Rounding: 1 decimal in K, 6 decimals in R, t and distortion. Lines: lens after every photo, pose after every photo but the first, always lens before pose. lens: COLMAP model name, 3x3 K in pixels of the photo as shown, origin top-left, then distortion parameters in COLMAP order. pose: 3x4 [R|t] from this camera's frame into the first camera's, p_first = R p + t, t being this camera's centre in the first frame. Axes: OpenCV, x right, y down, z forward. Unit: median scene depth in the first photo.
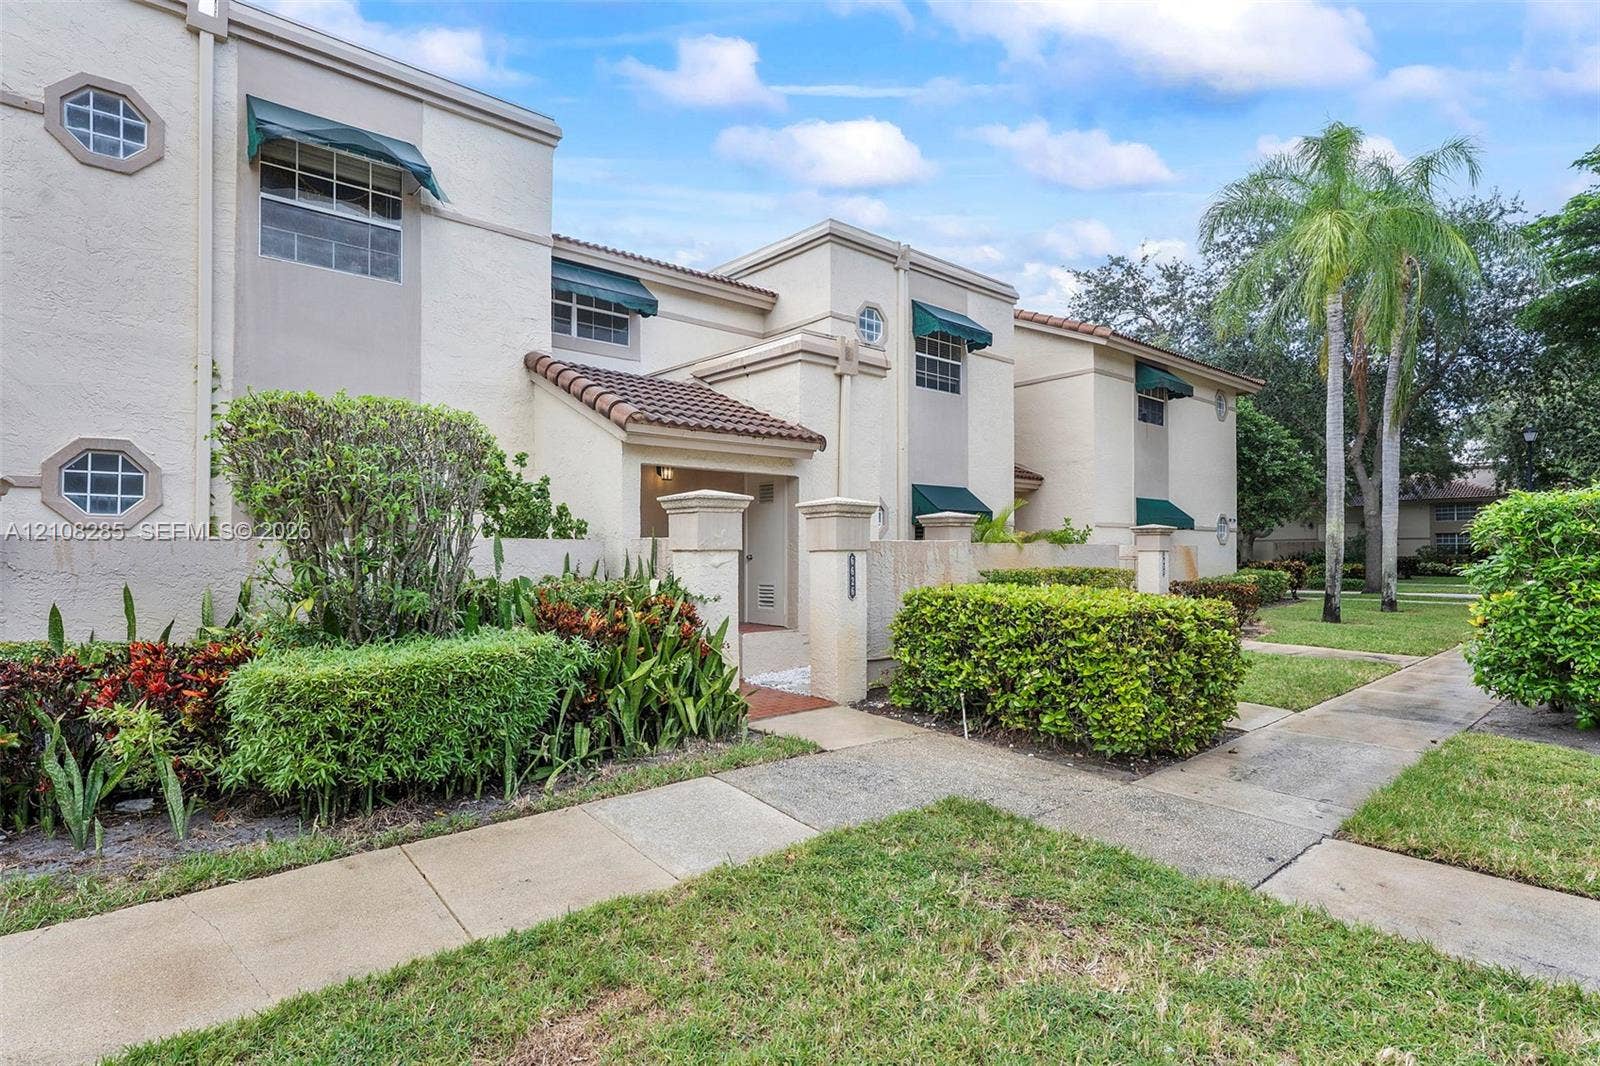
lens RADIAL K [[801.9, 0, 792.5], [0, 801.9, 535.4], [0, 0, 1]] dist [-0.022609, 0.000157]
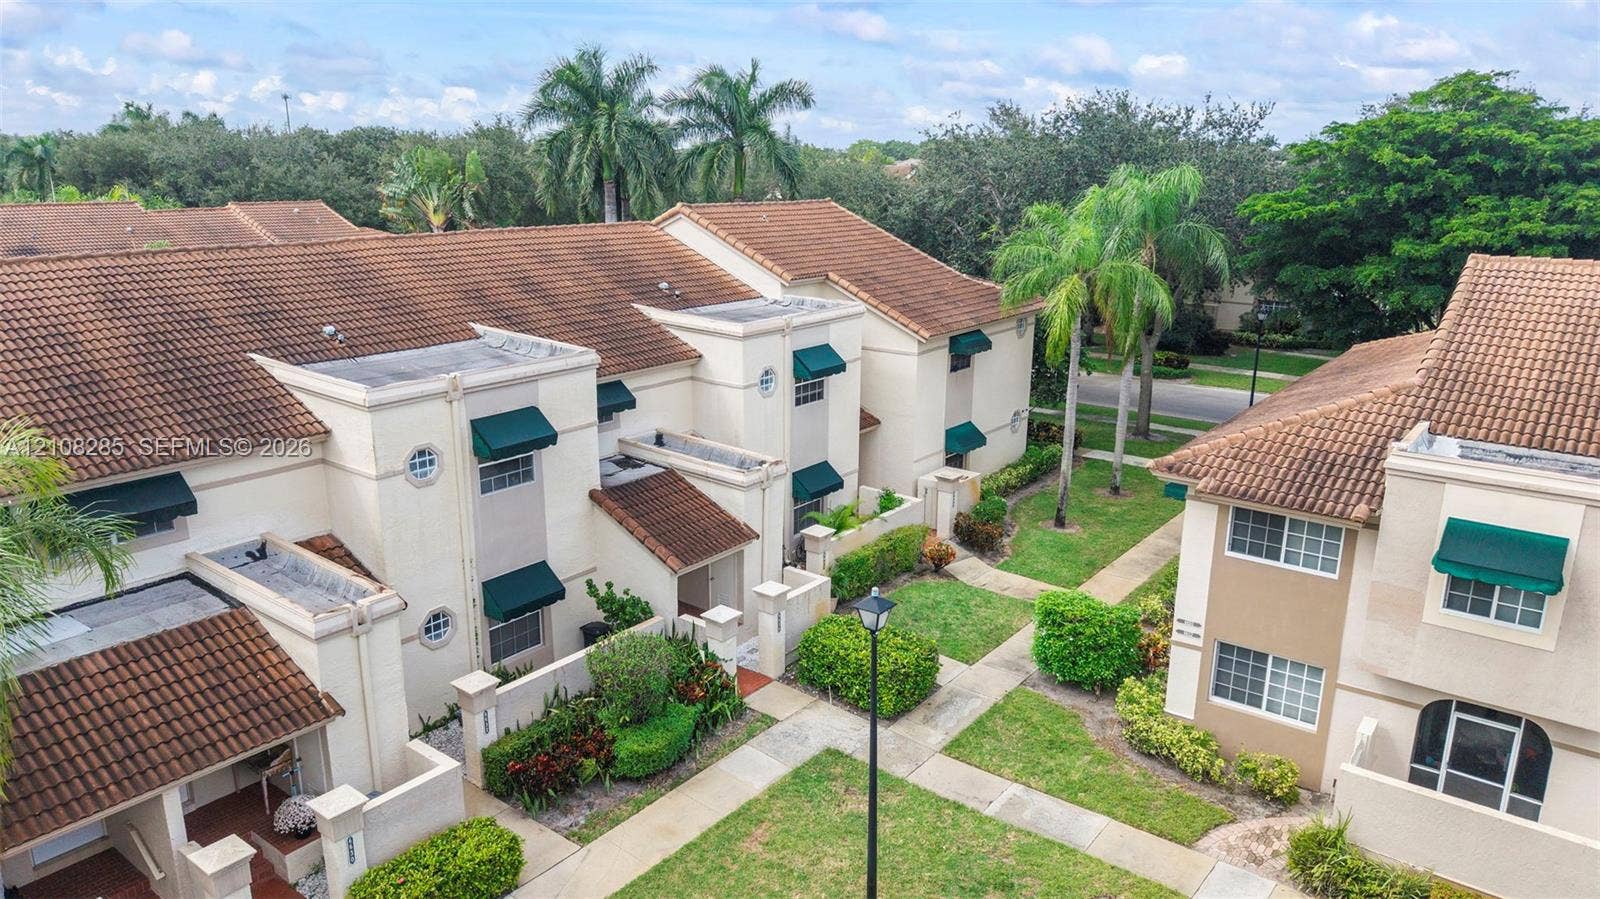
lens RADIAL K [[1061.5, 0, 800.0], [0, 1061.5, 449.5], [0, 0, 1]] dist [0.001751, -0.001222]
pose [[0.979371, -0.046430, 0.196662, -0.415560], [-0.009572, 0.961493, 0.274664, -1.196064], [-0.201841, -0.270881, 0.941214, -1.592140]]
